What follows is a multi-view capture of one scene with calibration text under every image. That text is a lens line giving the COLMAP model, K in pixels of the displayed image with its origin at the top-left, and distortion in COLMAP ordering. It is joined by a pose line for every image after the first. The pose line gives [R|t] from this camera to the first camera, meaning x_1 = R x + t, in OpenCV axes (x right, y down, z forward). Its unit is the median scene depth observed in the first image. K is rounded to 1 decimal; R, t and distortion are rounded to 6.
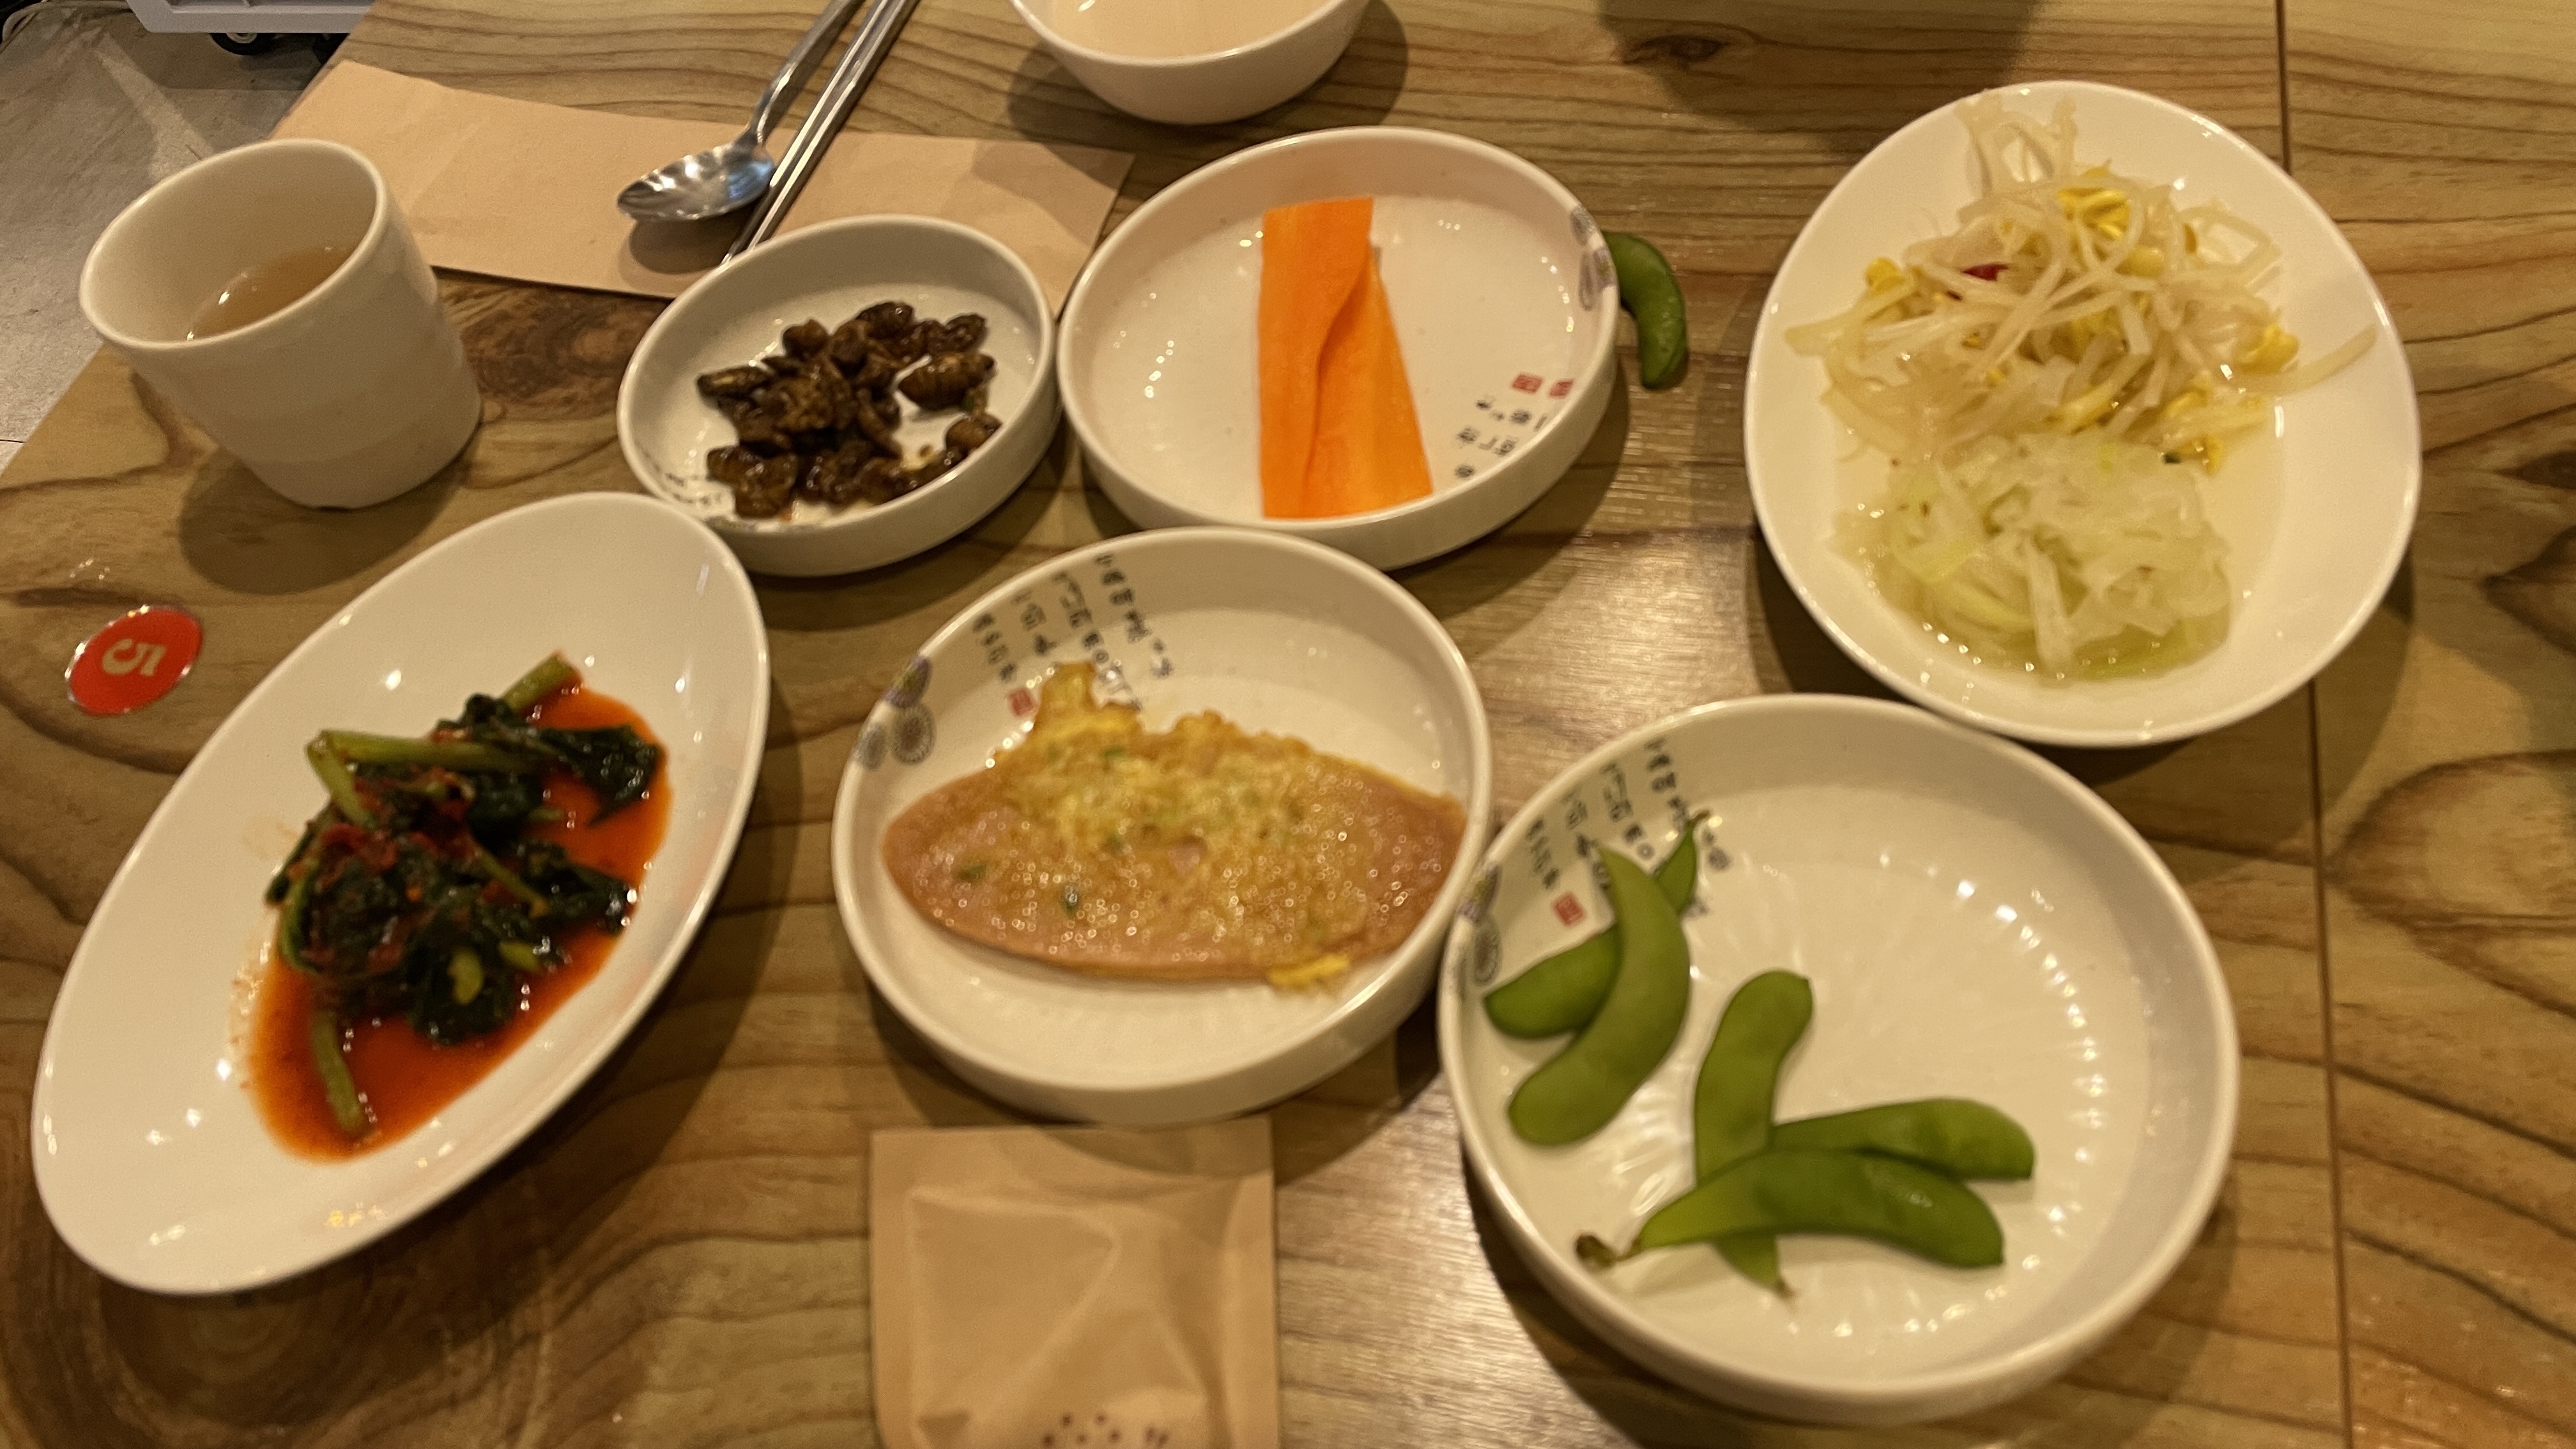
lens RADIAL K [[1954.1, 0, 1288.0], [0, 1954.1, 724.5], [0, 0, 1]] dist [0.027361, -0.001431]
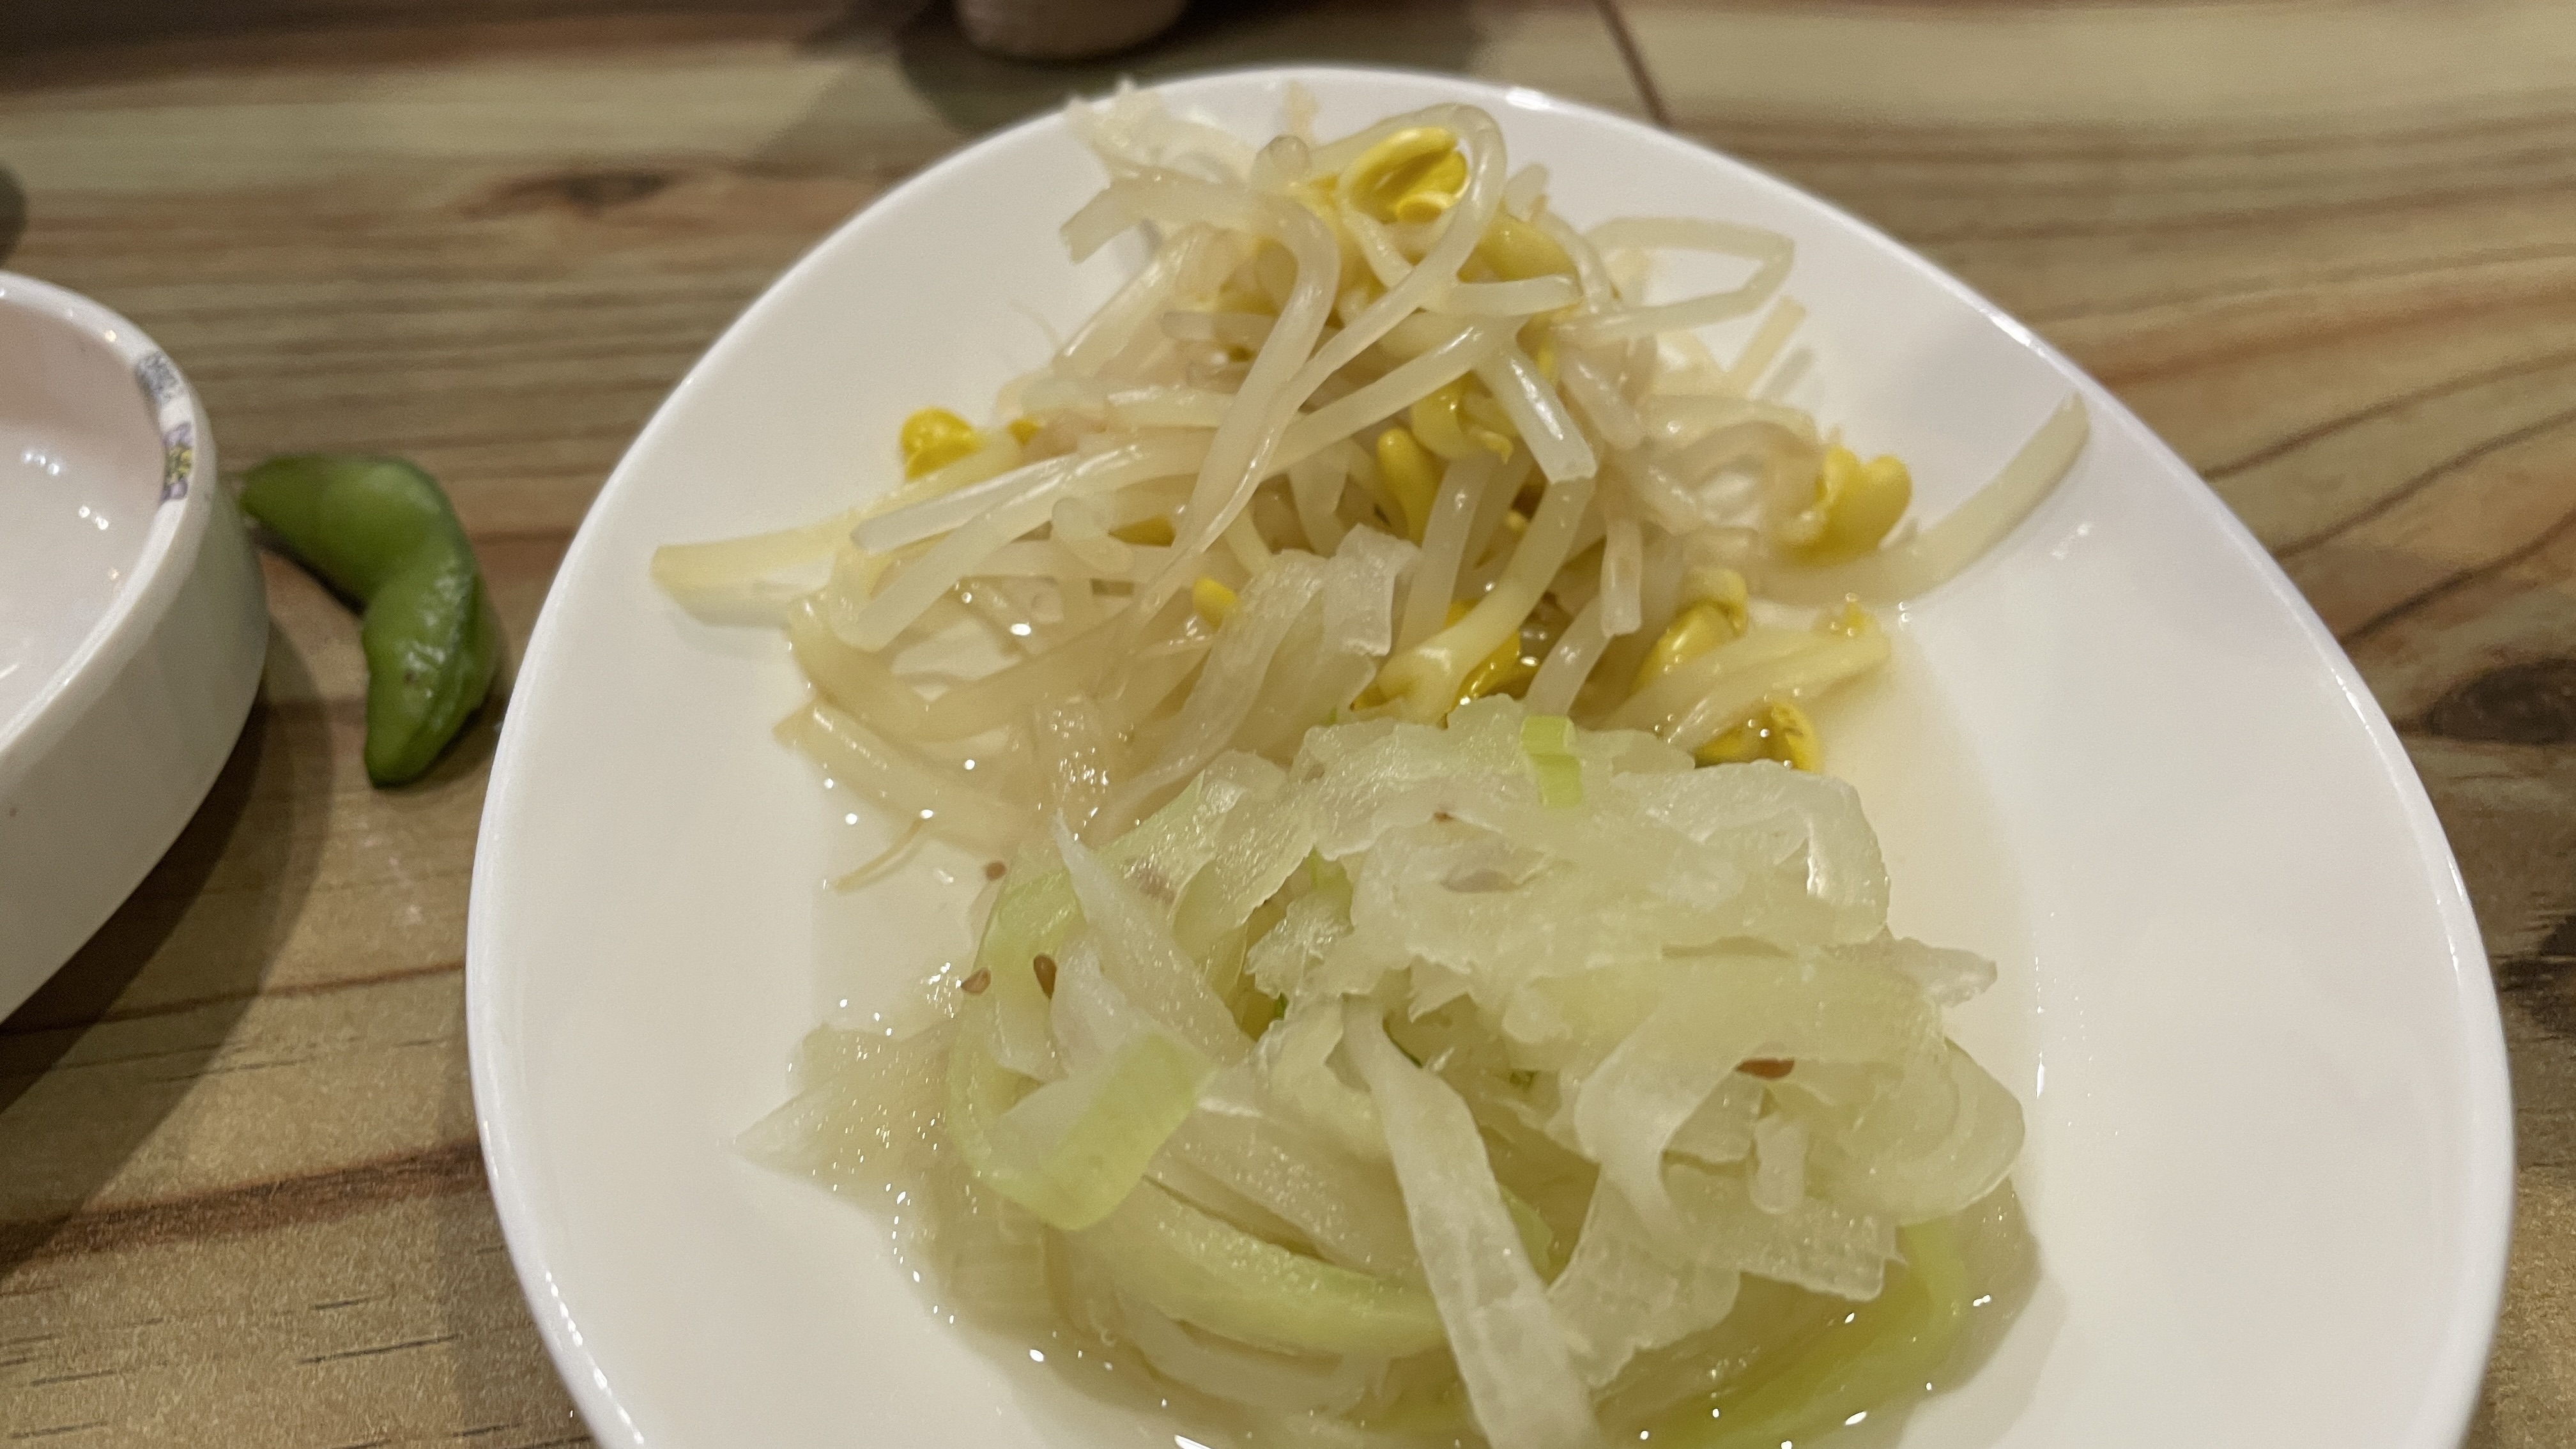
lens RADIAL K [[1954.1, 0, 1288.0], [0, 1954.1, 724.5], [0, 0, 1]] dist [0.027361, -0.001431]
pose [[0.951395, -0.085700, 0.295810, 0.269522], [0.171644, 0.945046, -0.278257, -0.054722], [-0.255708, 0.315506, 0.913821, 0.686886]]
